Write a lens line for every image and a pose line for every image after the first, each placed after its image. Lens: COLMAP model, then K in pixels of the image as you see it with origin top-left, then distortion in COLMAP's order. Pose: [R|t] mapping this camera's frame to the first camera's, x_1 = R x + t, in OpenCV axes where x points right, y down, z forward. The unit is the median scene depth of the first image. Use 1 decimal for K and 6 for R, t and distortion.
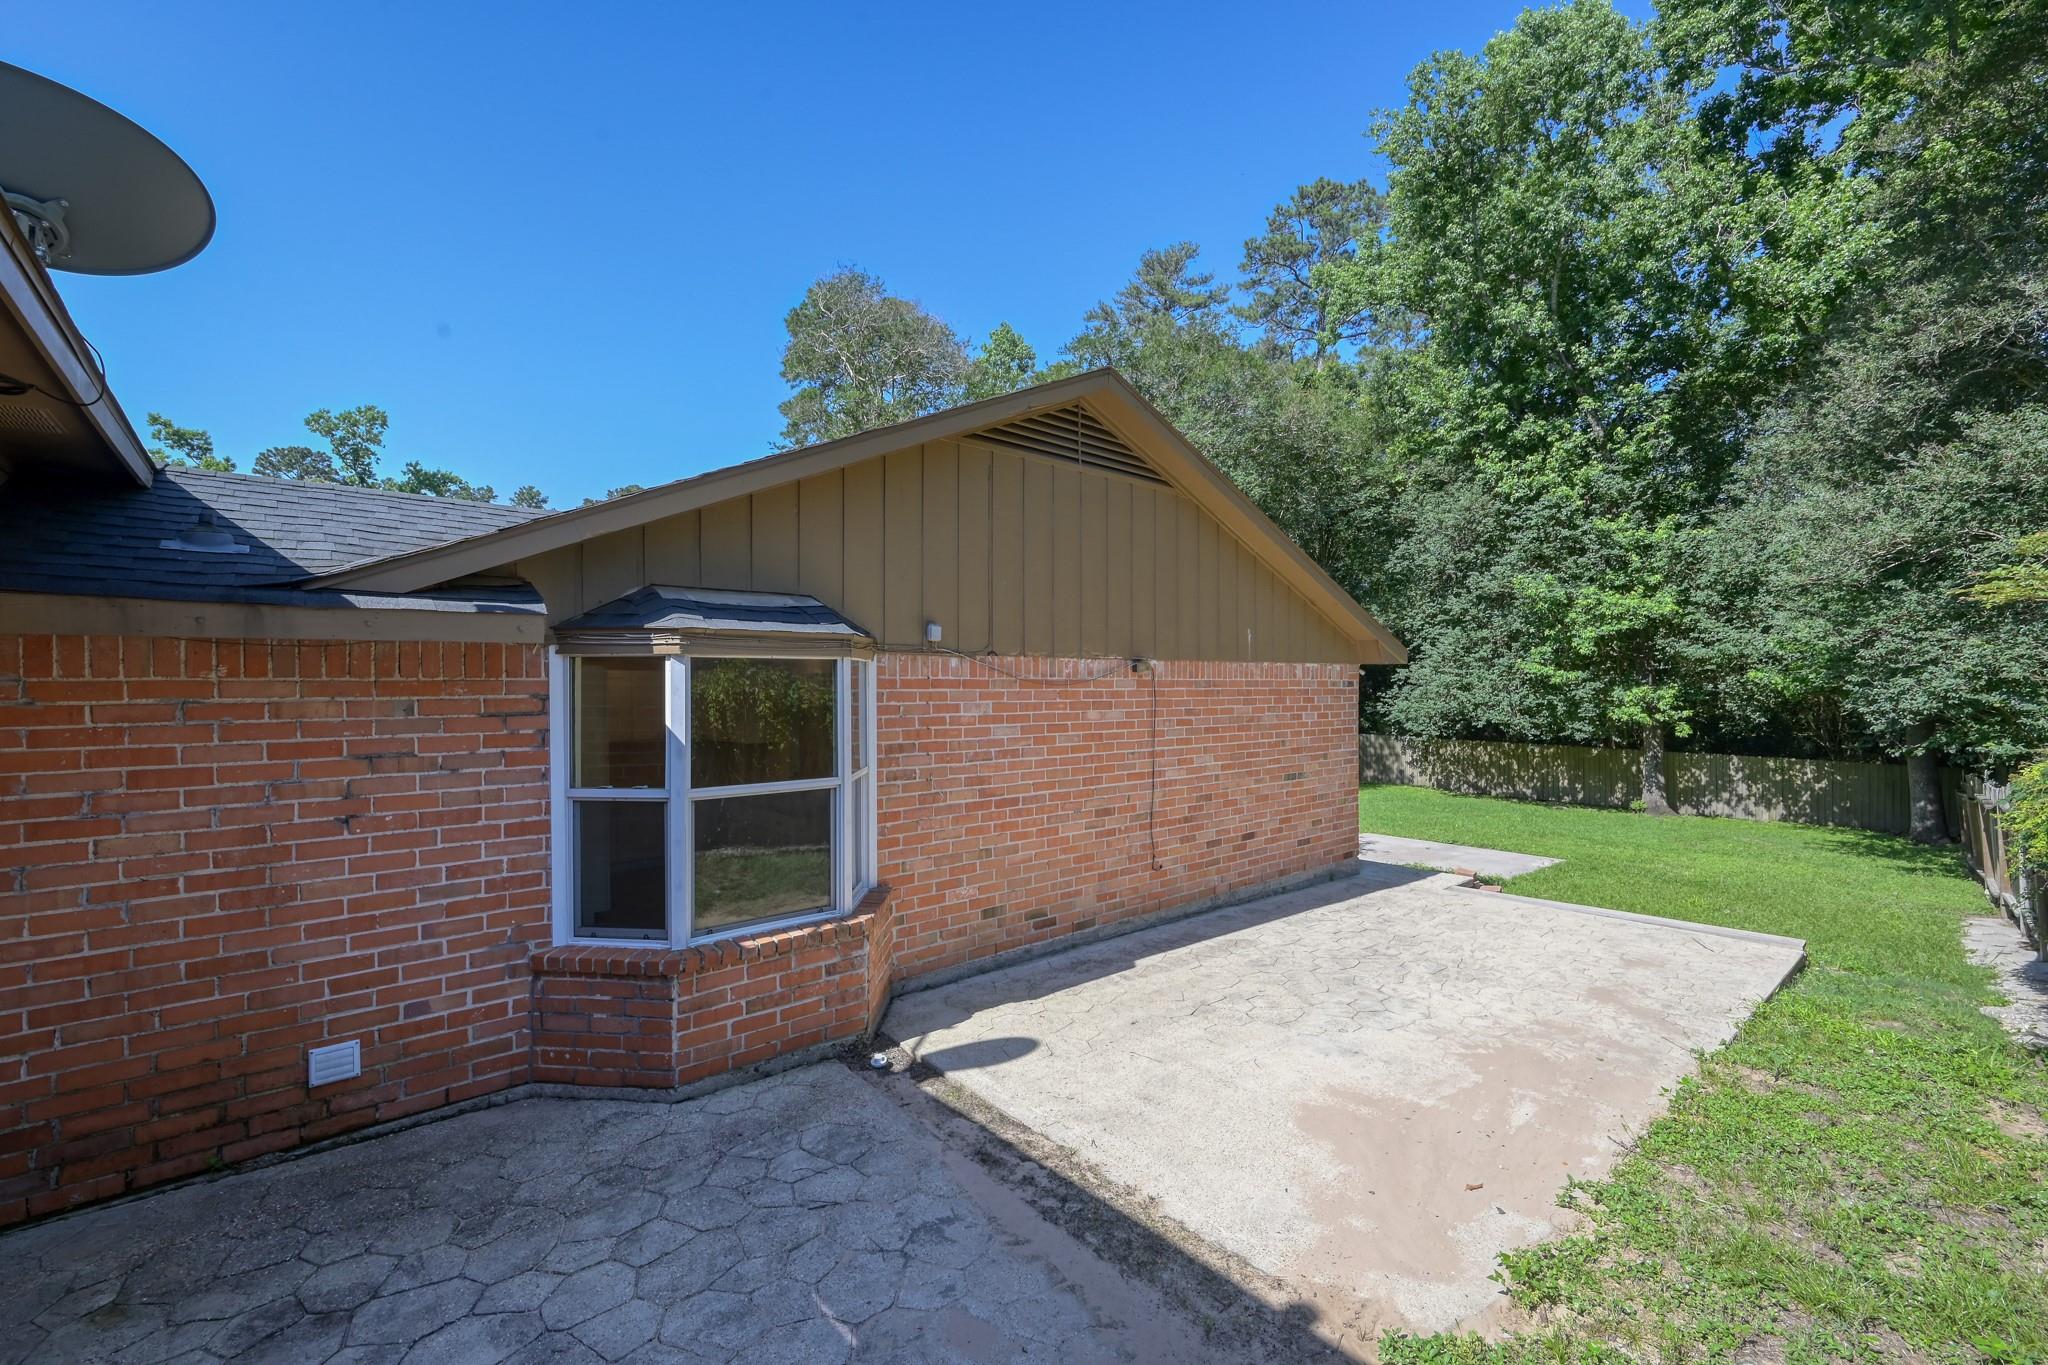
lens RADIAL K [[860.2, 0, 1024.0], [0, 860.2, 682.5], [0, 0, 1]] dist [-0.004321, -0.000185]
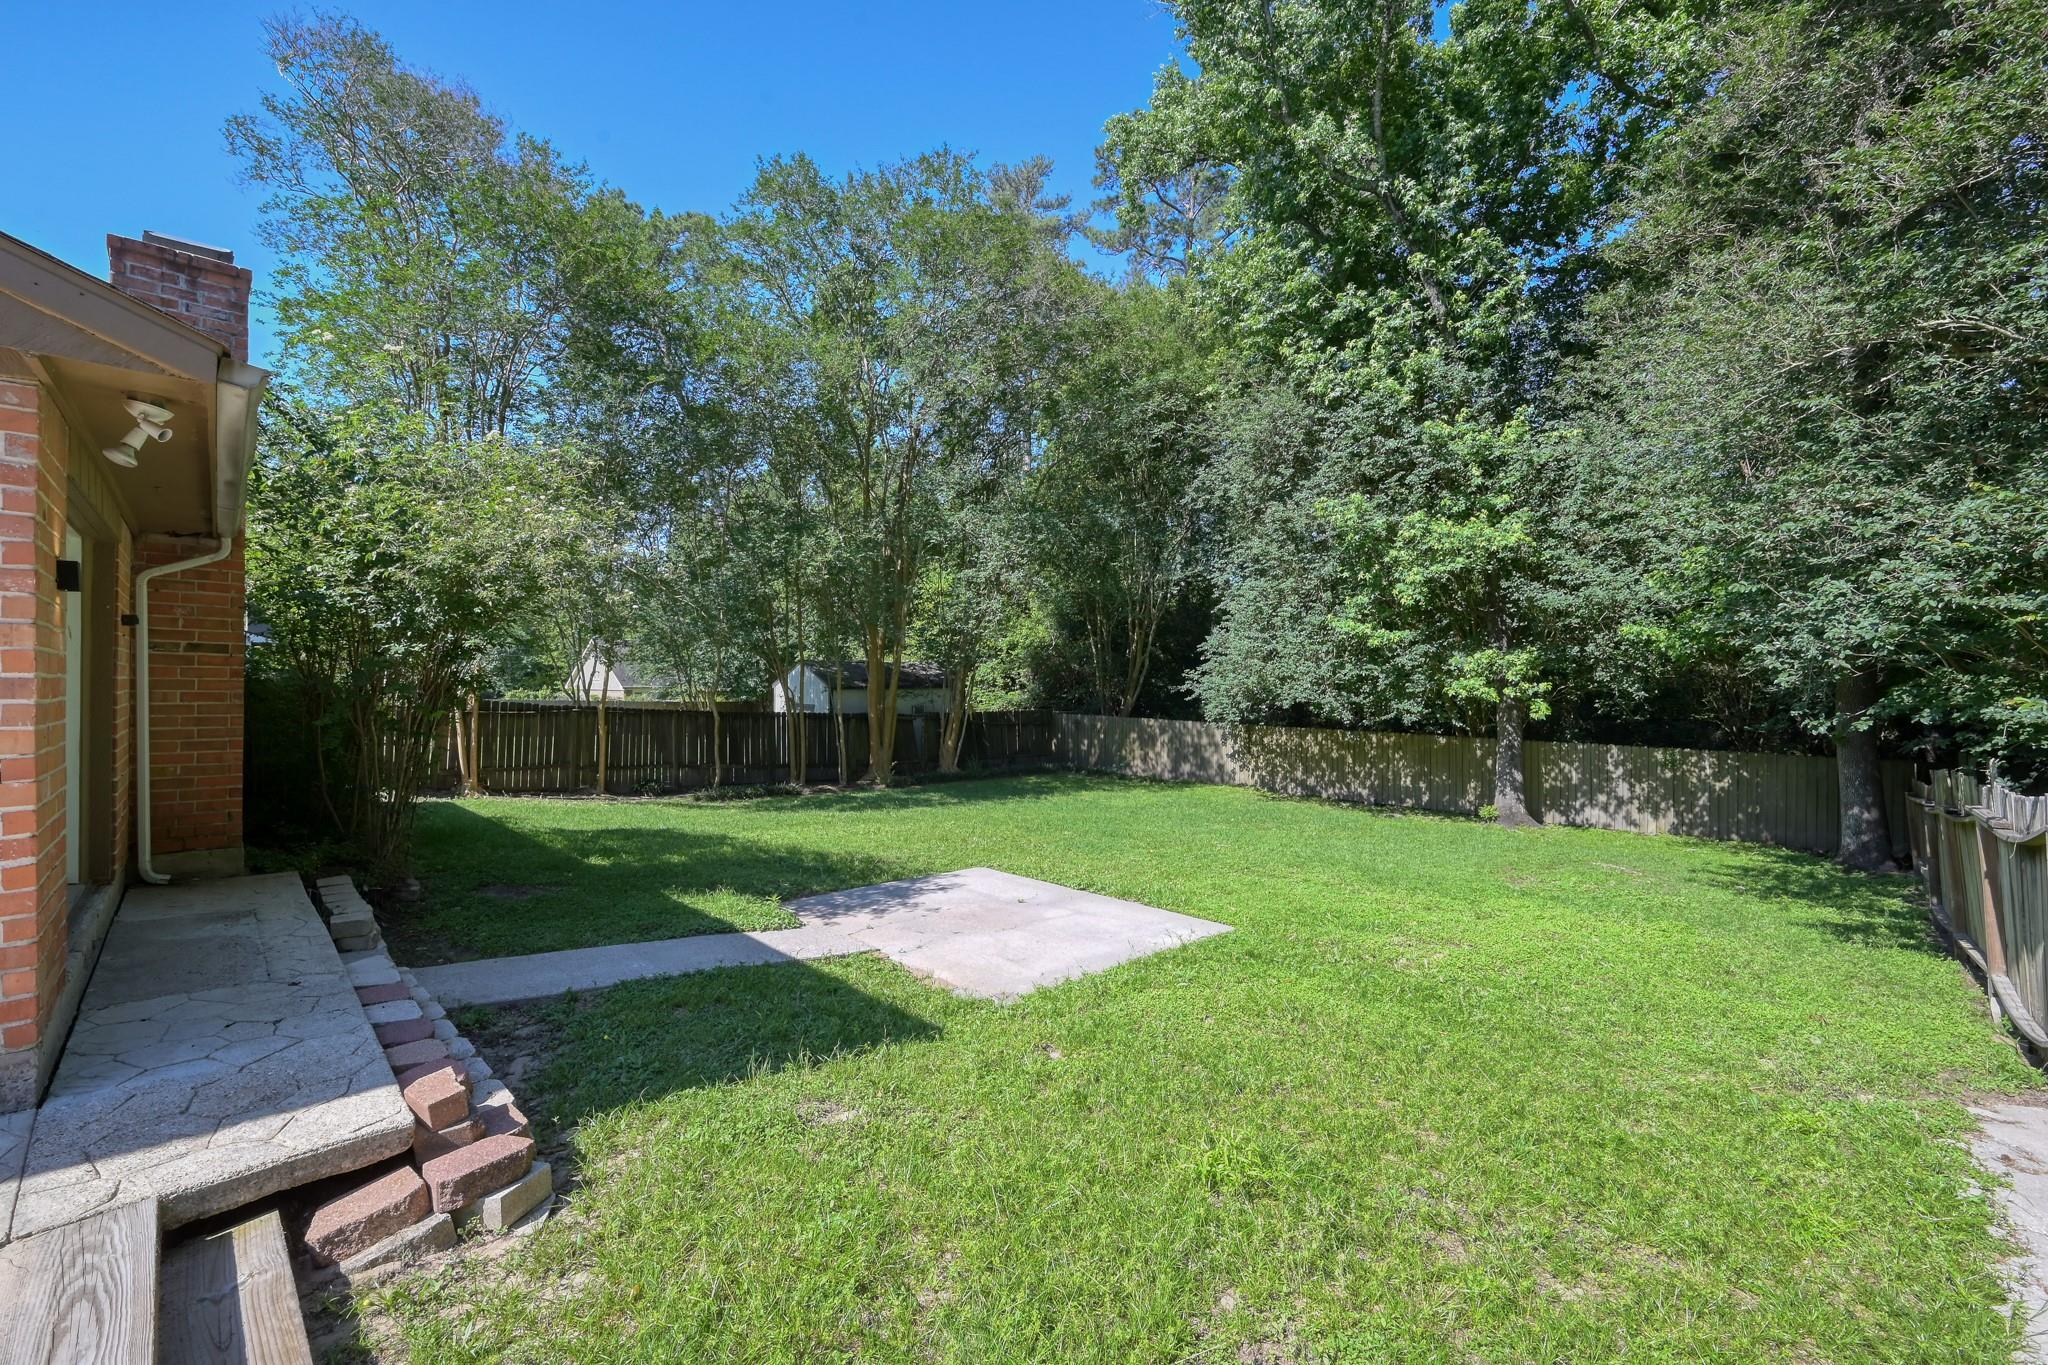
lens RADIAL K [[864.4, 0, 1015.2], [0, 864.4, 685.8], [0, 0, 1]] dist [0.001968, -0.000056]
pose [[0.999097, 0.003885, 0.042317, 0.281597], [-0.004190, 0.999966, 0.007135, 0.030969], [-0.042288, -0.007306, 0.999079, 0.274160]]
